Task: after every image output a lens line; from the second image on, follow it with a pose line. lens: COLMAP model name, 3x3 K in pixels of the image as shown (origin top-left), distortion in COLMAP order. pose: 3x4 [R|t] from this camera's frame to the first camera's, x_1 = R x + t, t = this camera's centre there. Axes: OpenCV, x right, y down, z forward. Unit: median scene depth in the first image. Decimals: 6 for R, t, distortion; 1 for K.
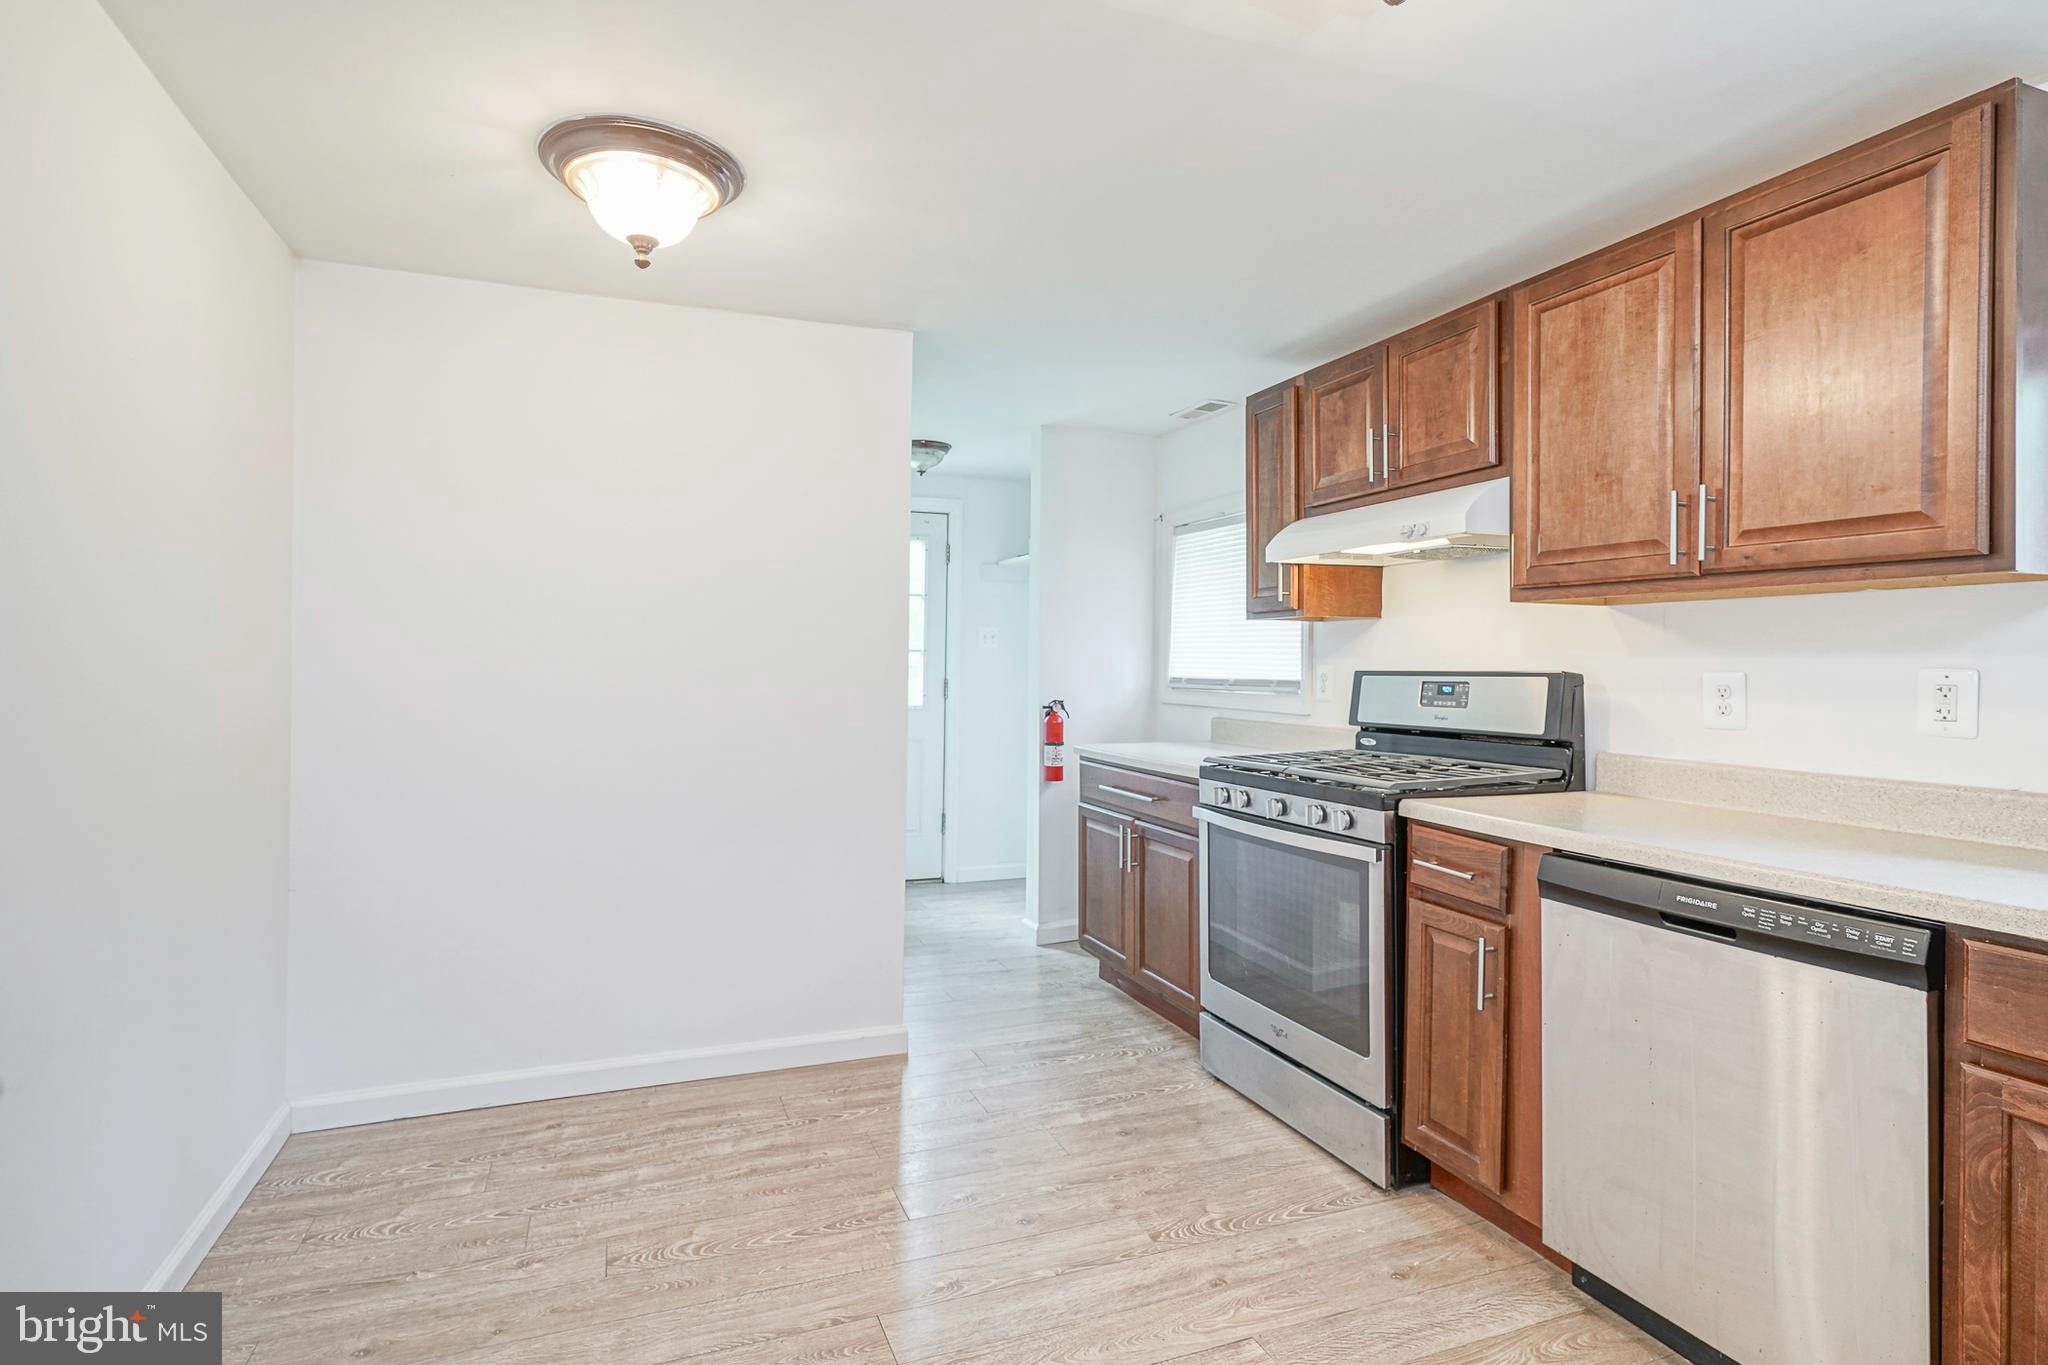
lens RADIAL K [[1019.2, 0, 987.7], [0, 1019.2, 656.0], [0, 0, 1]] dist [-0.000664, 0.004054]
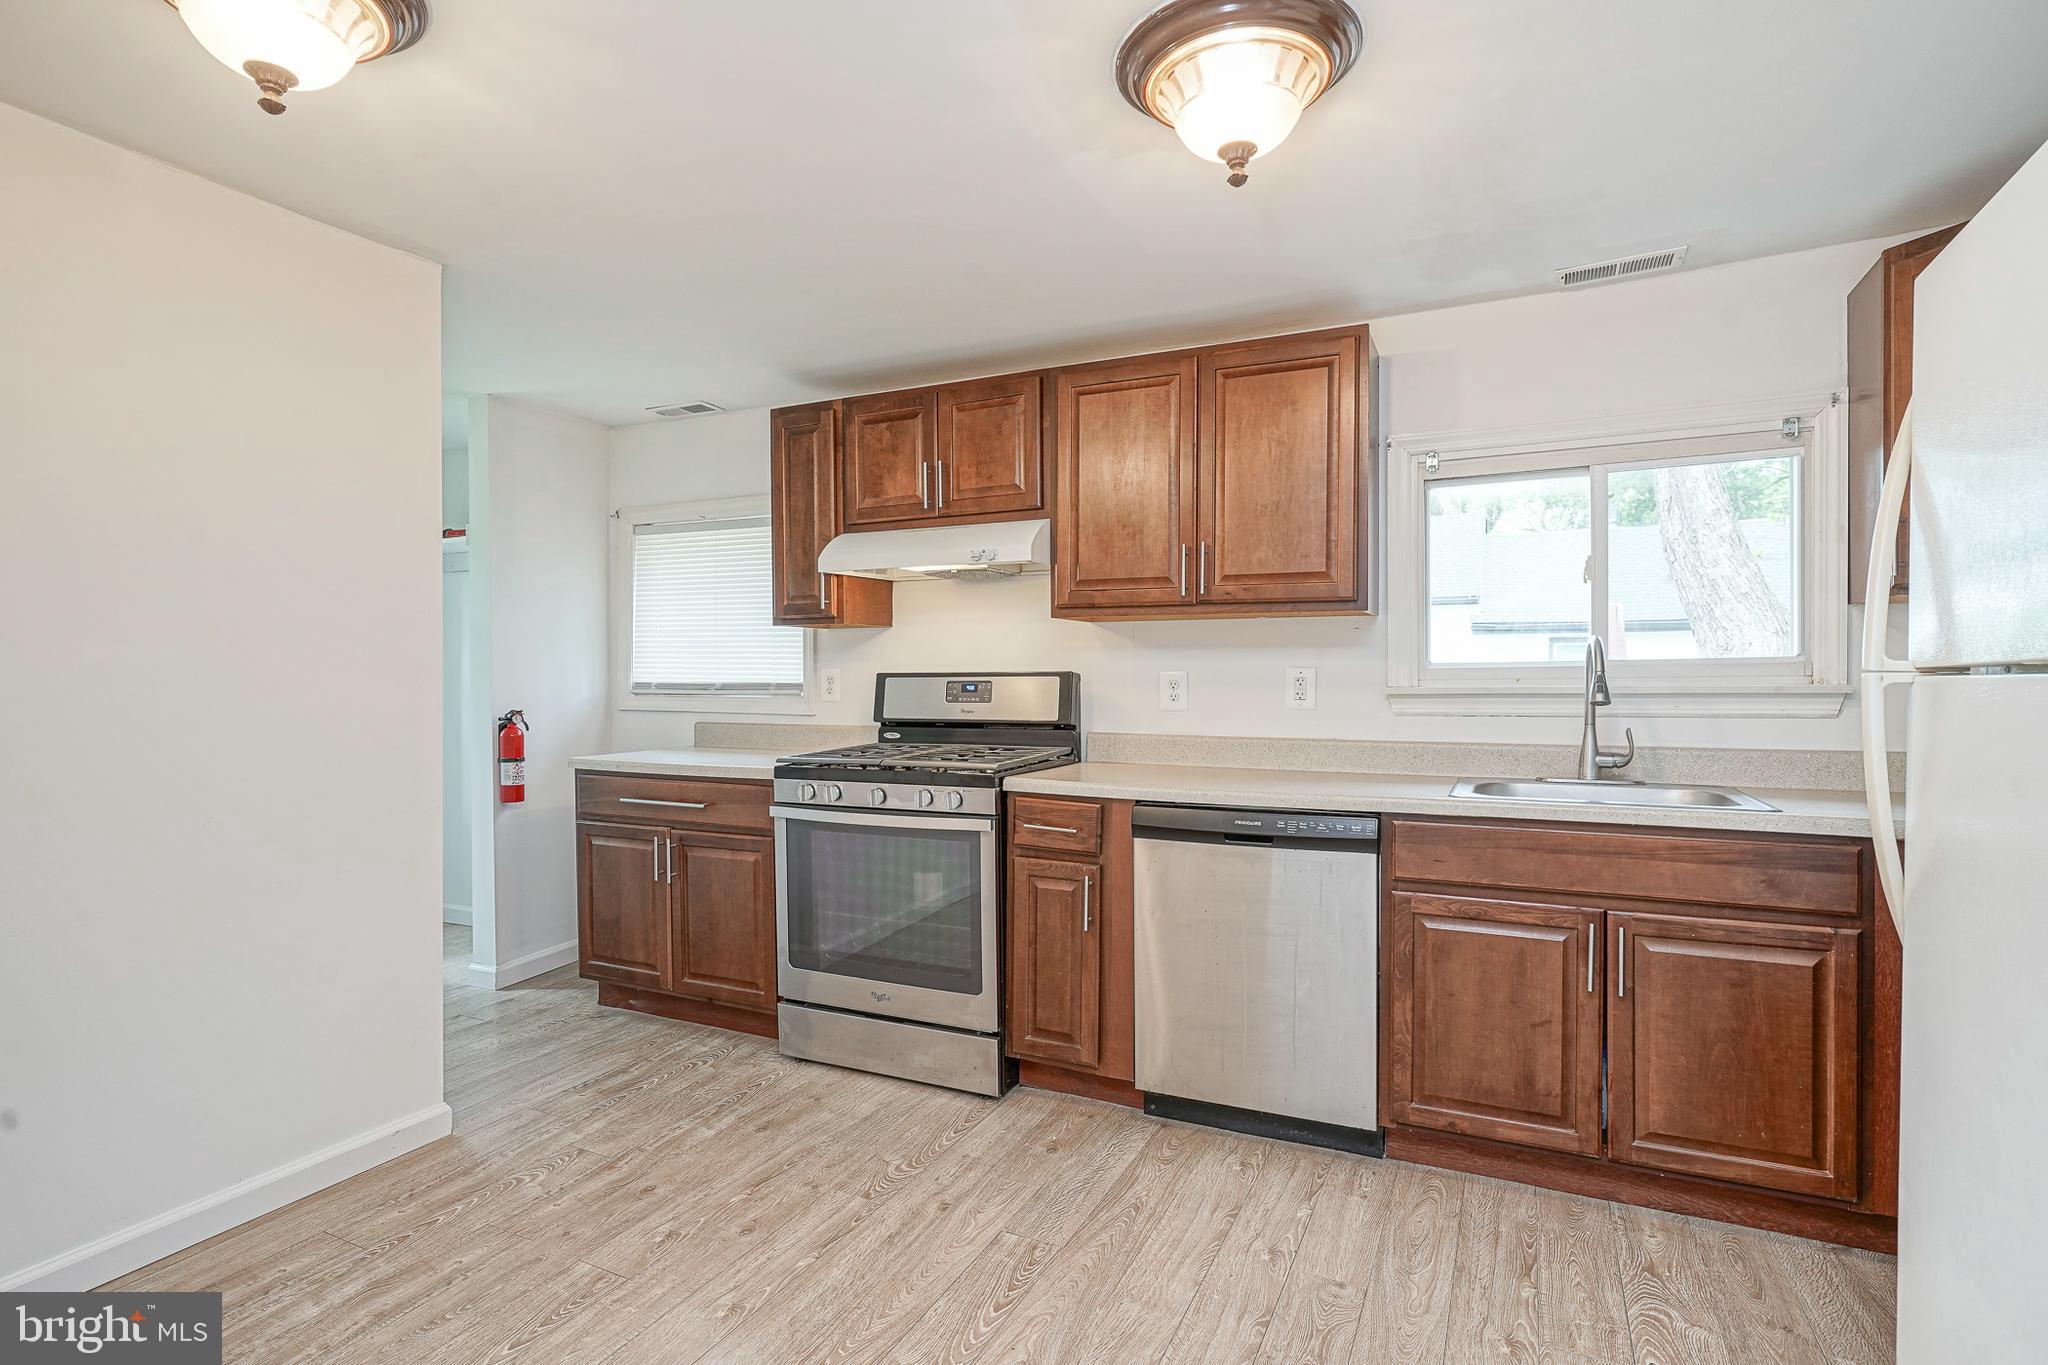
lens RADIAL K [[1019.2, 0, 1030.8], [0, 1019.2, 687.7], [0, 0, 1]] dist [-0.000664, 0.004054]
pose [[0.724125, -0.016848, 0.689463, -0.403675], [-0.000120, 0.999698, 0.024556, 0.003703], [-0.689669, -0.017864, 0.723905, 0.097039]]
